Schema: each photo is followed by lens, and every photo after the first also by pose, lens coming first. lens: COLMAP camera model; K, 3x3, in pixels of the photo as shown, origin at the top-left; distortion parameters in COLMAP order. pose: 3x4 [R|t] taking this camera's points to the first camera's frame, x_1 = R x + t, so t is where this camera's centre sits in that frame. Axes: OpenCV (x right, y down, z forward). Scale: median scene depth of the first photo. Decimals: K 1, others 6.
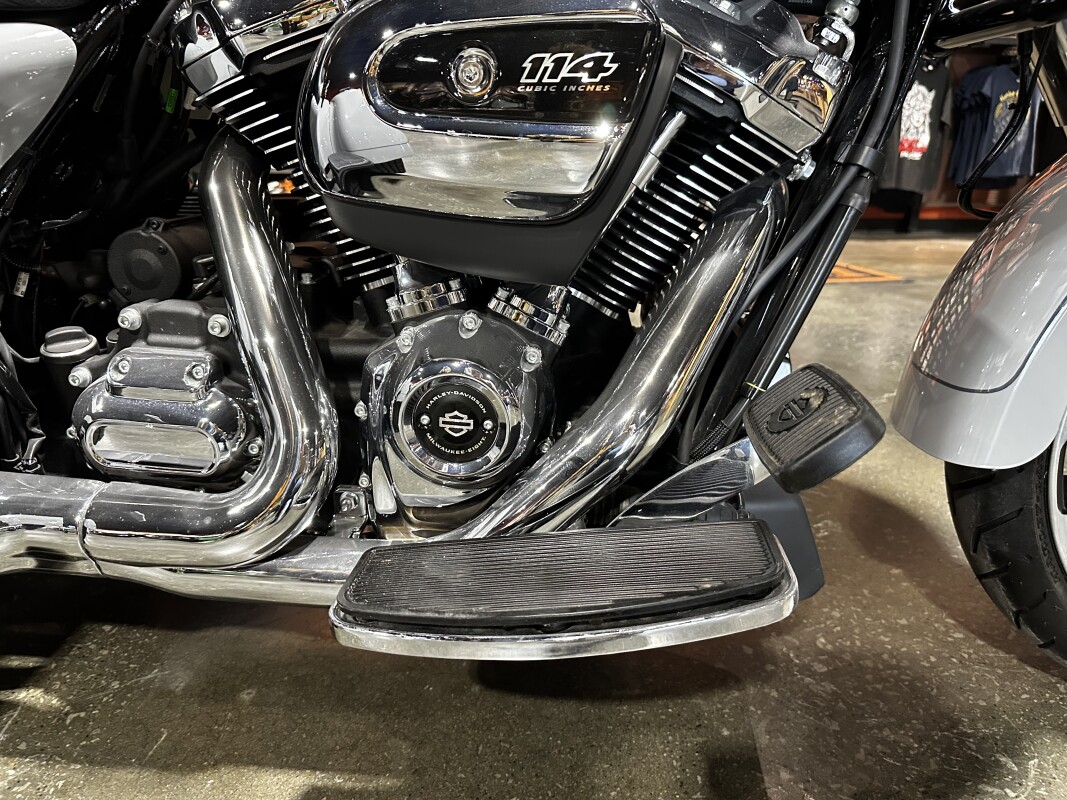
lens RADIAL K [[731.4, 0, 535.8], [0, 731.4, 404.6], [0, 0, 1]] dist [0.003428, -0.015927]
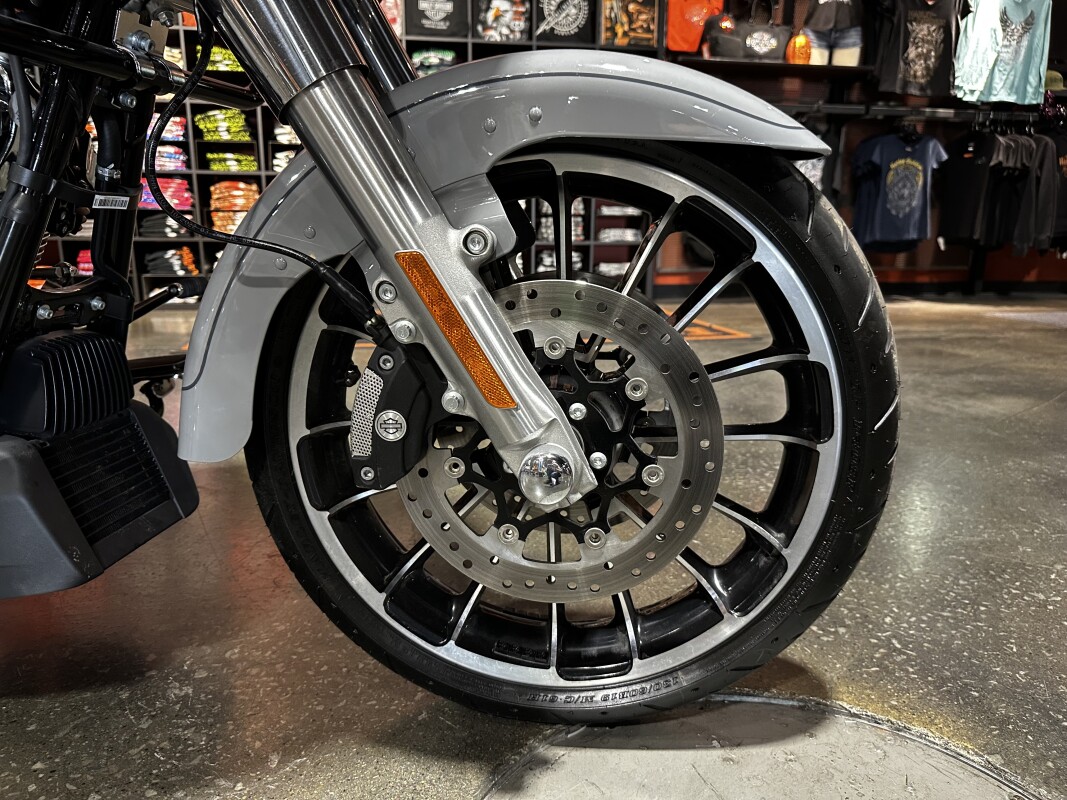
lens RADIAL K [[731.4, 0, 531.9], [0, 731.4, 408.8], [0, 0, 1]] dist [0.003428, -0.015927]
pose [[0.999512, 0.000464, -0.031221, 1.207651], [-0.003341, 0.995739, -0.092158, 0.115428], [0.031045, 0.092217, 0.995255, -0.044046]]
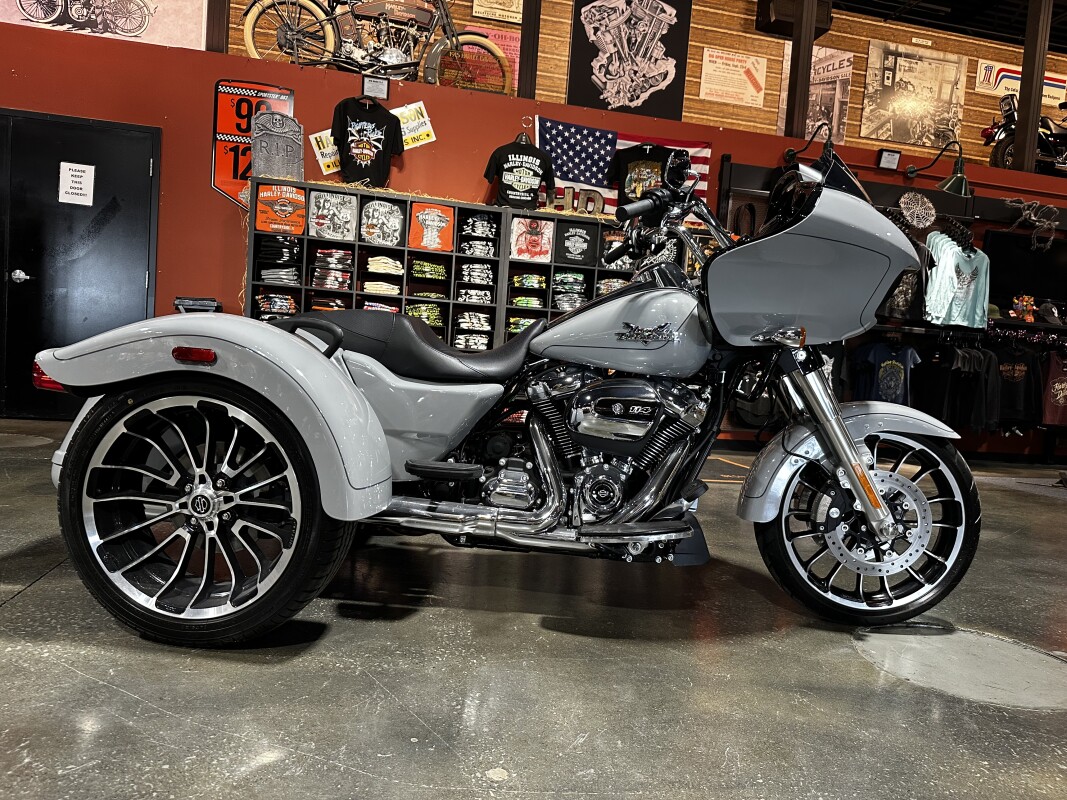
lens RADIAL K [[731.4, 0, 523.3], [0, 731.4, 418.9], [0, 0, 1]] dist [0.003428, -0.015927]
pose [[0.998528, 0.051912, 0.015744, -0.522313], [-0.046126, 0.965254, -0.257210, 0.557281], [-0.028549, 0.256105, 0.966227, -2.339807]]
